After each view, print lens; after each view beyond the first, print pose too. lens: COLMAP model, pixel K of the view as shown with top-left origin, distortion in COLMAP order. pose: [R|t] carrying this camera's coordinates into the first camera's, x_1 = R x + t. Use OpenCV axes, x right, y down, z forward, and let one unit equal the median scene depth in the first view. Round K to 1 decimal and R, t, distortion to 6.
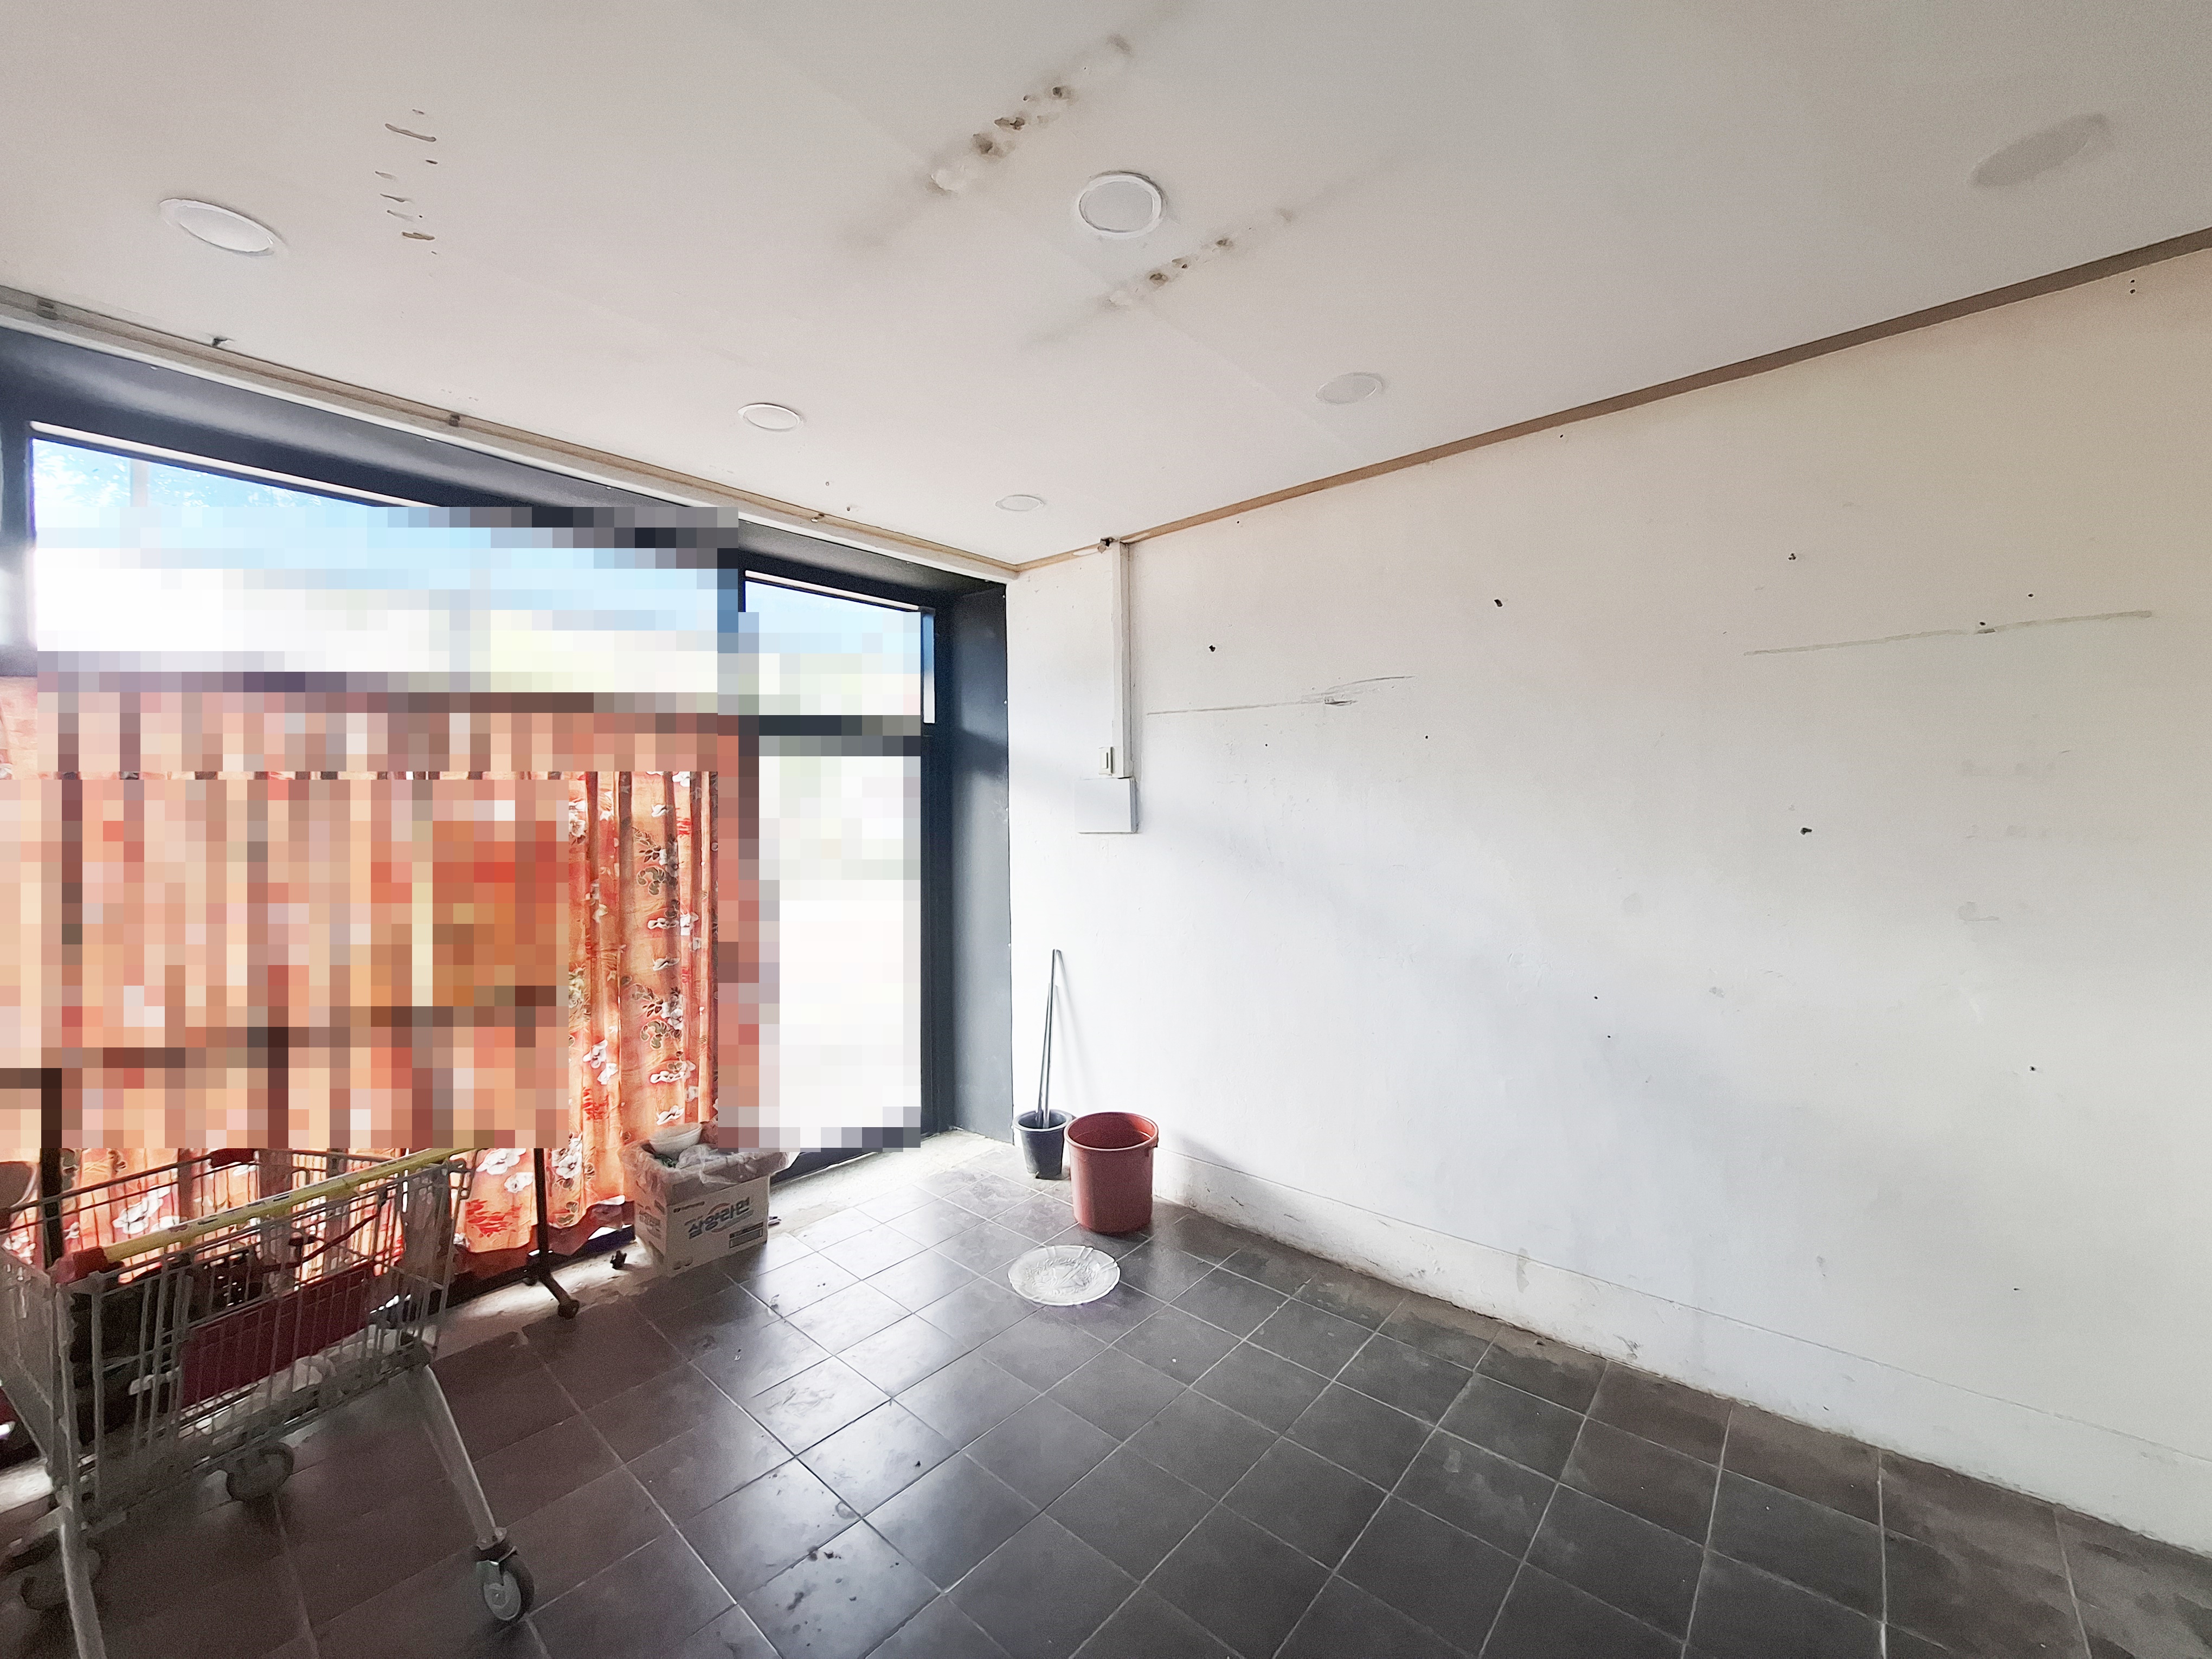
lens RADIAL K [[876.2, 0, 1106.0], [0, 876.2, 829.5], [0, 0, 1]] dist [-0.000938, 0.000538]
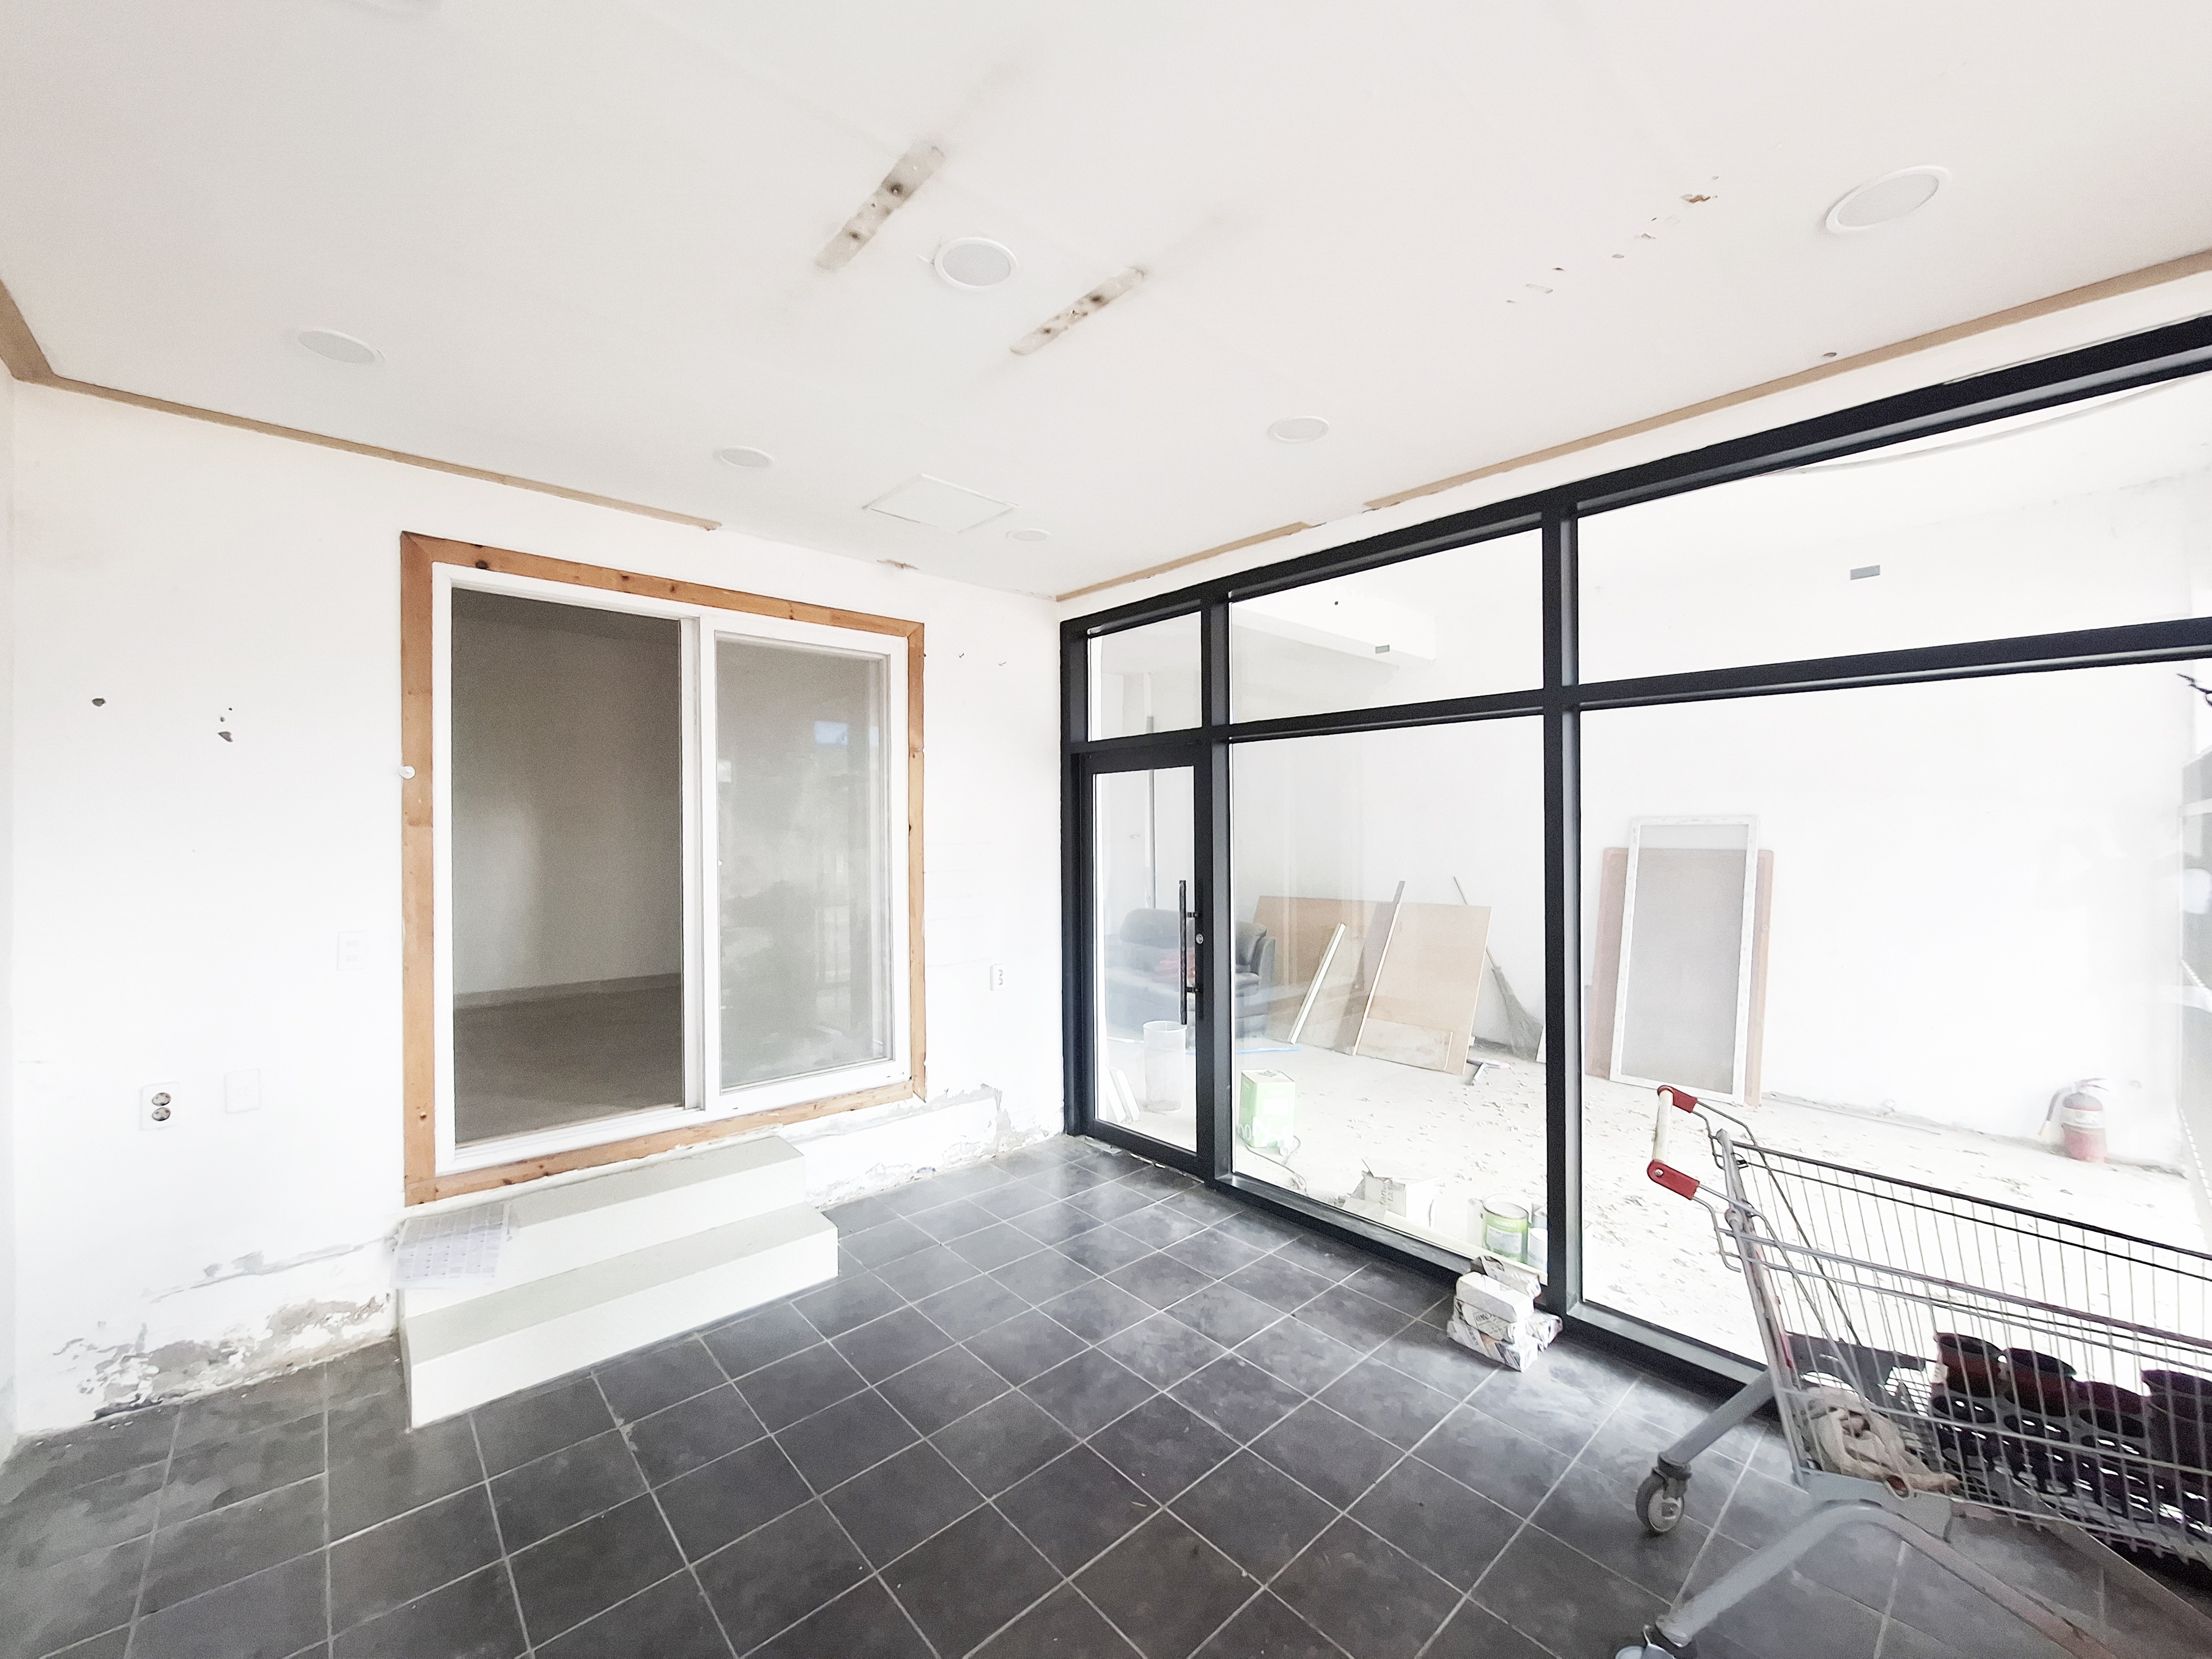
lens RADIAL K [[876.2, 0, 1106.0], [0, 876.2, 829.5], [0, 0, 1]] dist [-0.000938, 0.000538]
pose [[-0.990532, 0.014816, 0.136481, -0.164143], [0.015880, 0.999851, 0.006712, -0.009142], [-0.136362, 0.008816, -0.990620, 1.173683]]
